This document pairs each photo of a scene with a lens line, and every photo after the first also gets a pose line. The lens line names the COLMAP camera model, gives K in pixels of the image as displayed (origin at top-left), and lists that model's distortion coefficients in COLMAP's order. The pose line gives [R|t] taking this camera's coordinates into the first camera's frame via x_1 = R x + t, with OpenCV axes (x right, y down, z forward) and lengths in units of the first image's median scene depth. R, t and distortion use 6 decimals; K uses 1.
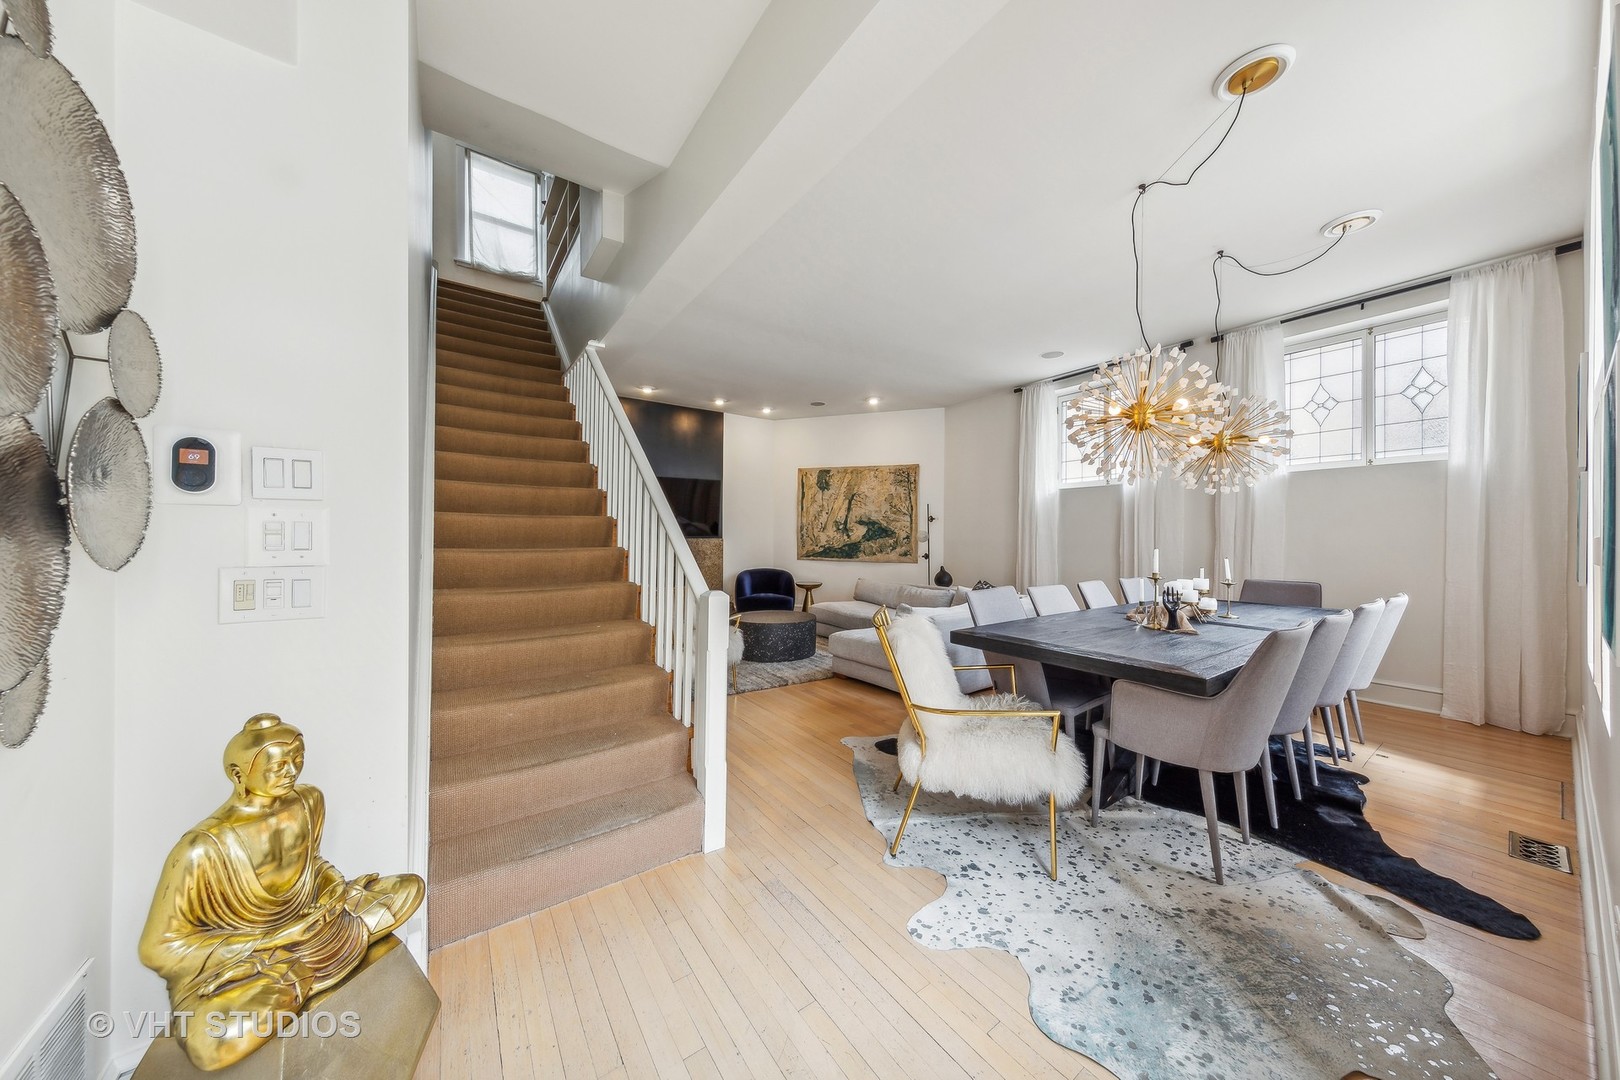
lens RADIAL K [[518.4, 0, 806.1], [0, 518.4, 537.6], [0, 0, 1]] dist [0.002045, 0.000168]
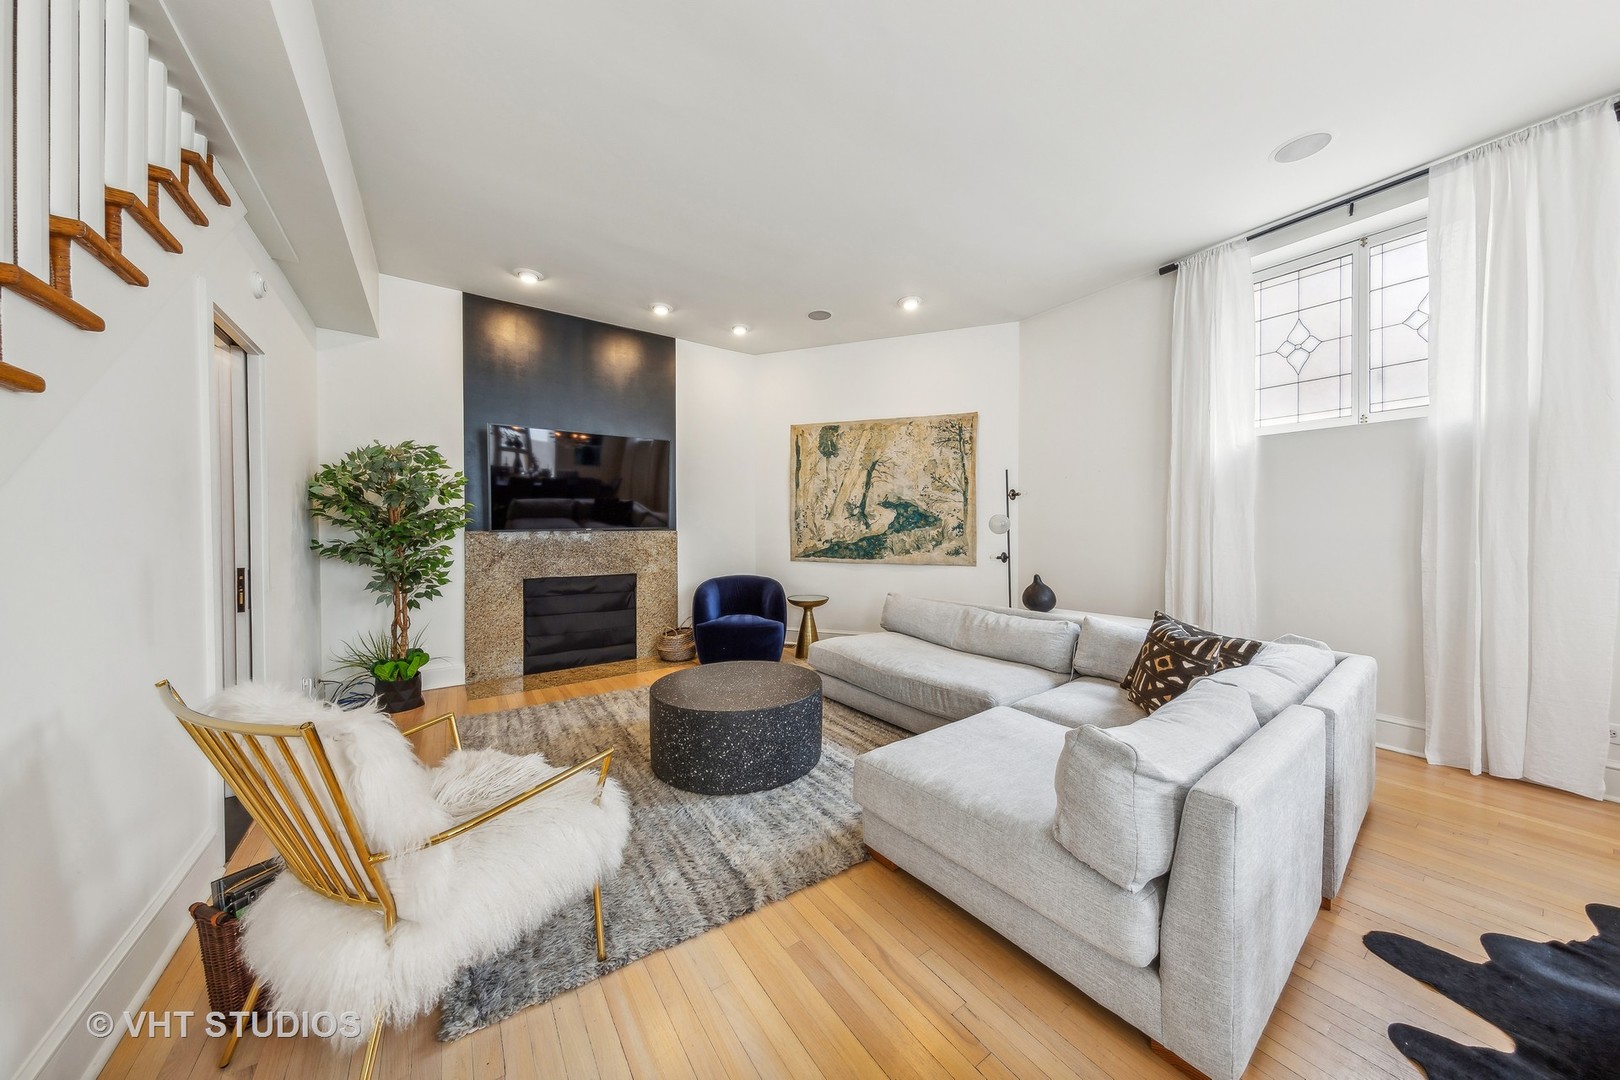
lens RADIAL K [[518.4, 0, 804.9], [0, 518.4, 533.6], [0, 0, 1]] dist [0.002045, 0.000168]
pose [[0.999959, -0.008544, -0.003081, 0.004066], [0.008576, 0.999908, 0.010468, 0.000295], [0.002991, -0.010494, 0.999940, 0.348055]]
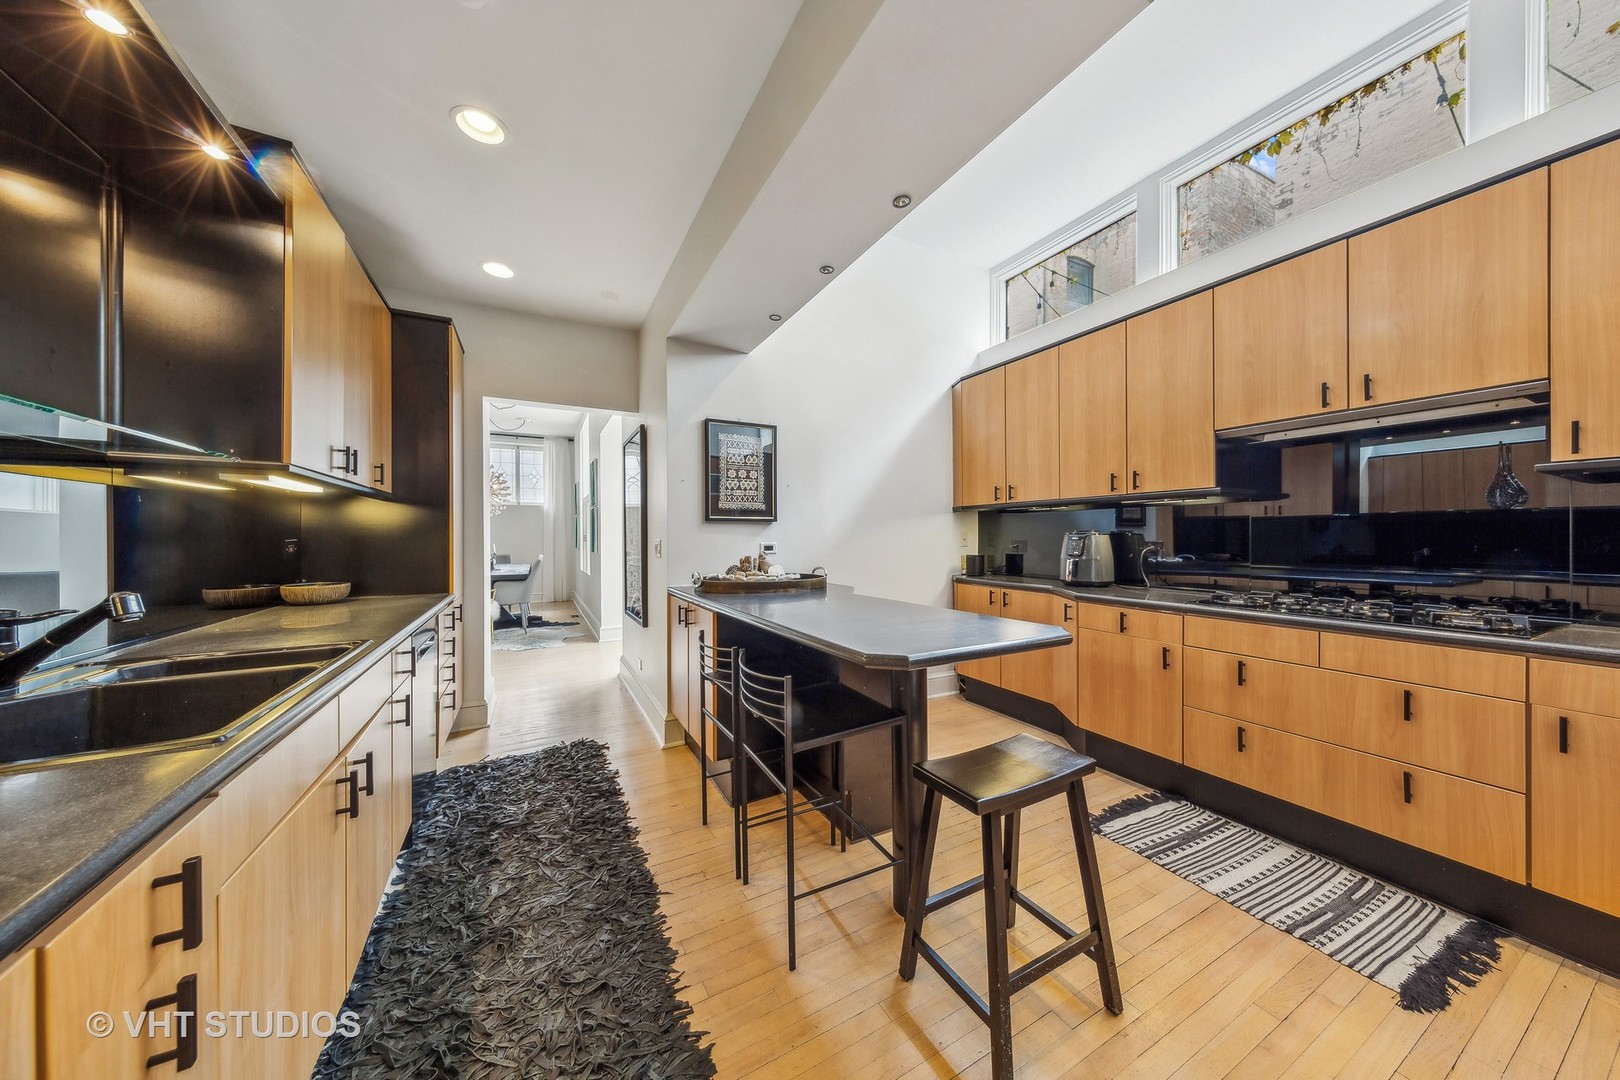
lens RADIAL K [[518.4, 0, 808.2], [0, 518.4, 536.2], [0, 0, 1]] dist [0.002045, 0.000168]
pose [[0.127793, -0.007210, 0.991775, -0.584547], [-0.000783, 0.999973, 0.007371, -0.006847], [-0.991801, -0.001718, 0.127784, -0.326179]]
